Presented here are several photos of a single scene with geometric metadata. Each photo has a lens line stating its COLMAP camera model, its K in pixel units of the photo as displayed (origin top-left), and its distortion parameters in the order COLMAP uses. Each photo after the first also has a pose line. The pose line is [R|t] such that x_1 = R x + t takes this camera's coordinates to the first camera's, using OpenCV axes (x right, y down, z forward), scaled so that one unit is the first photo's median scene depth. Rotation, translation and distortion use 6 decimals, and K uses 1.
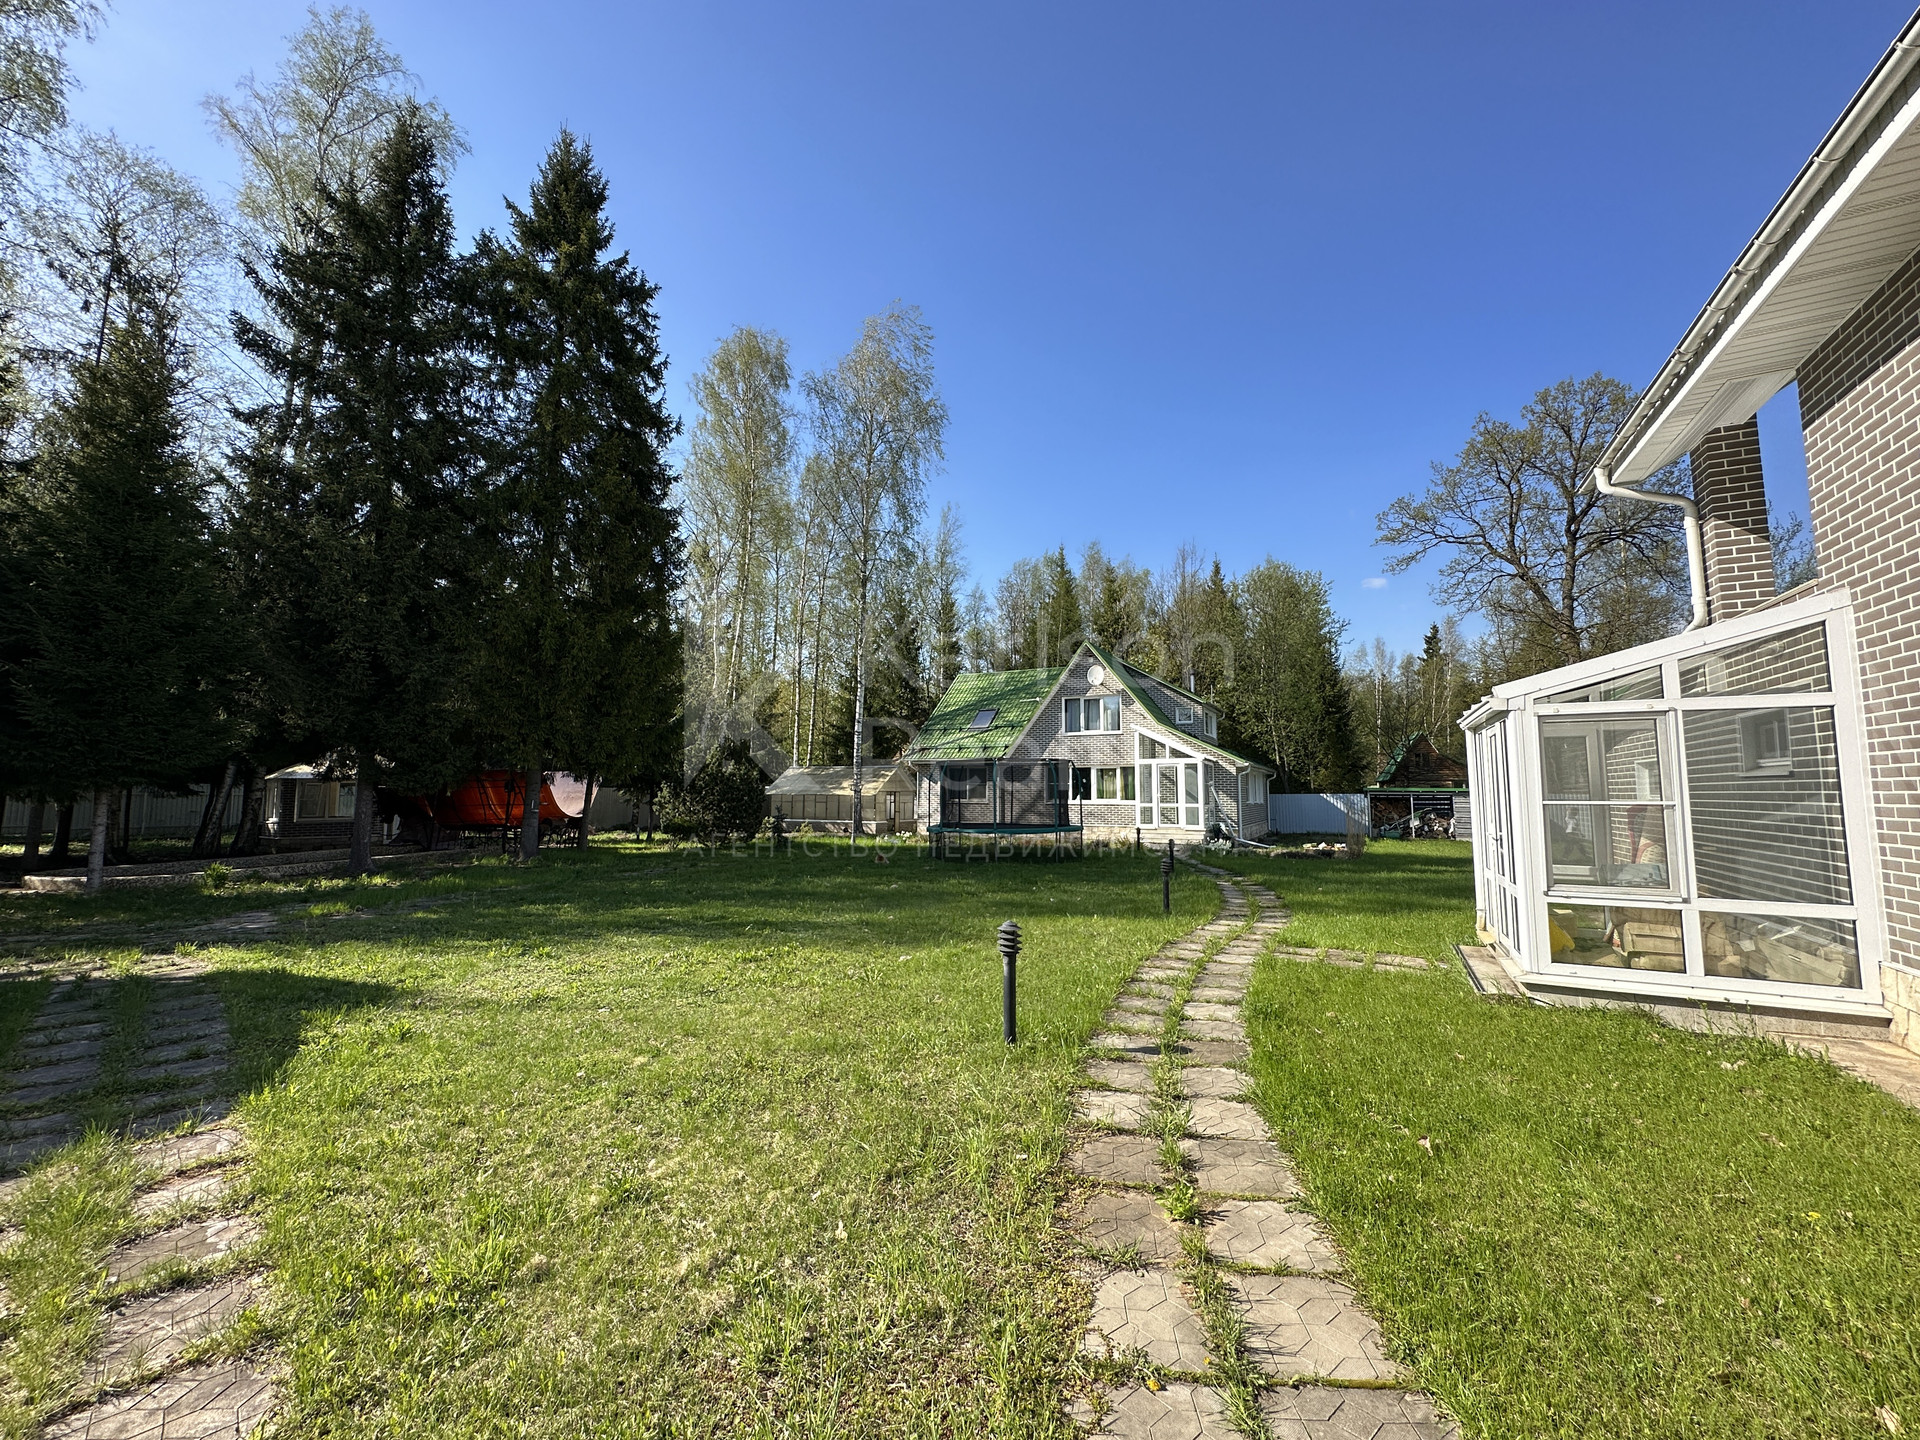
lens RADIAL K [[765.9, 0, 957.9], [0, 765.9, 721.4], [0, 0, 1]] dist [0.000112, 0.000289]
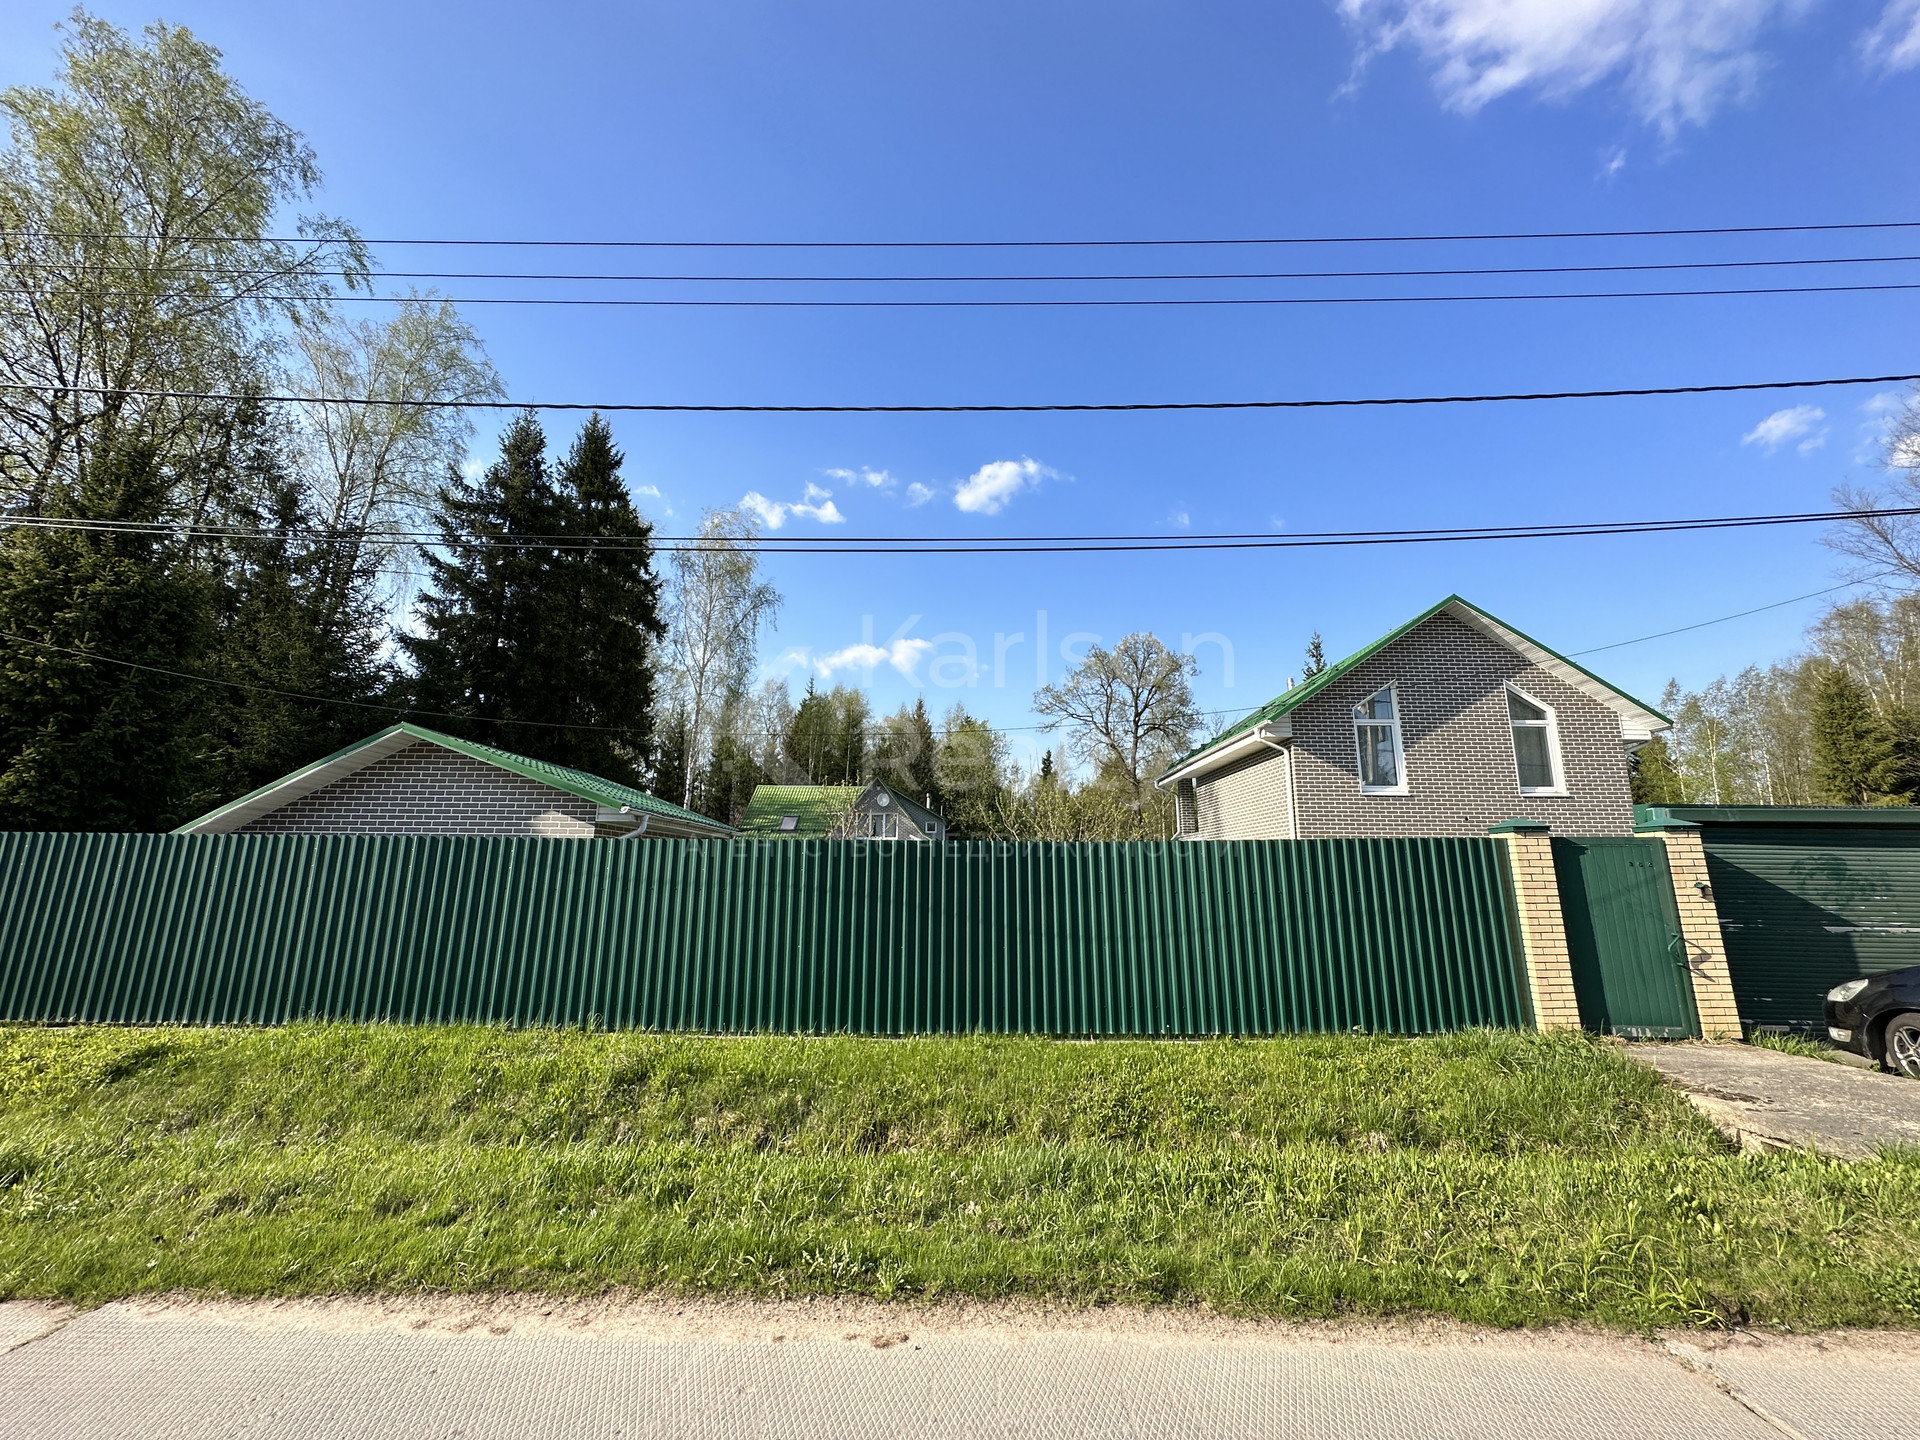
lens RADIAL K [[765.9, 0, 957.9], [0, 765.9, 721.4], [0, 0, 1]] dist [0.000112, 0.000289]
pose [[0.892858, 0.094766, 0.440255, -0.354051], [-0.049112, 0.992268, -0.113987, -0.046180], [-0.447653, 0.080152, 0.890608, -0.395324]]
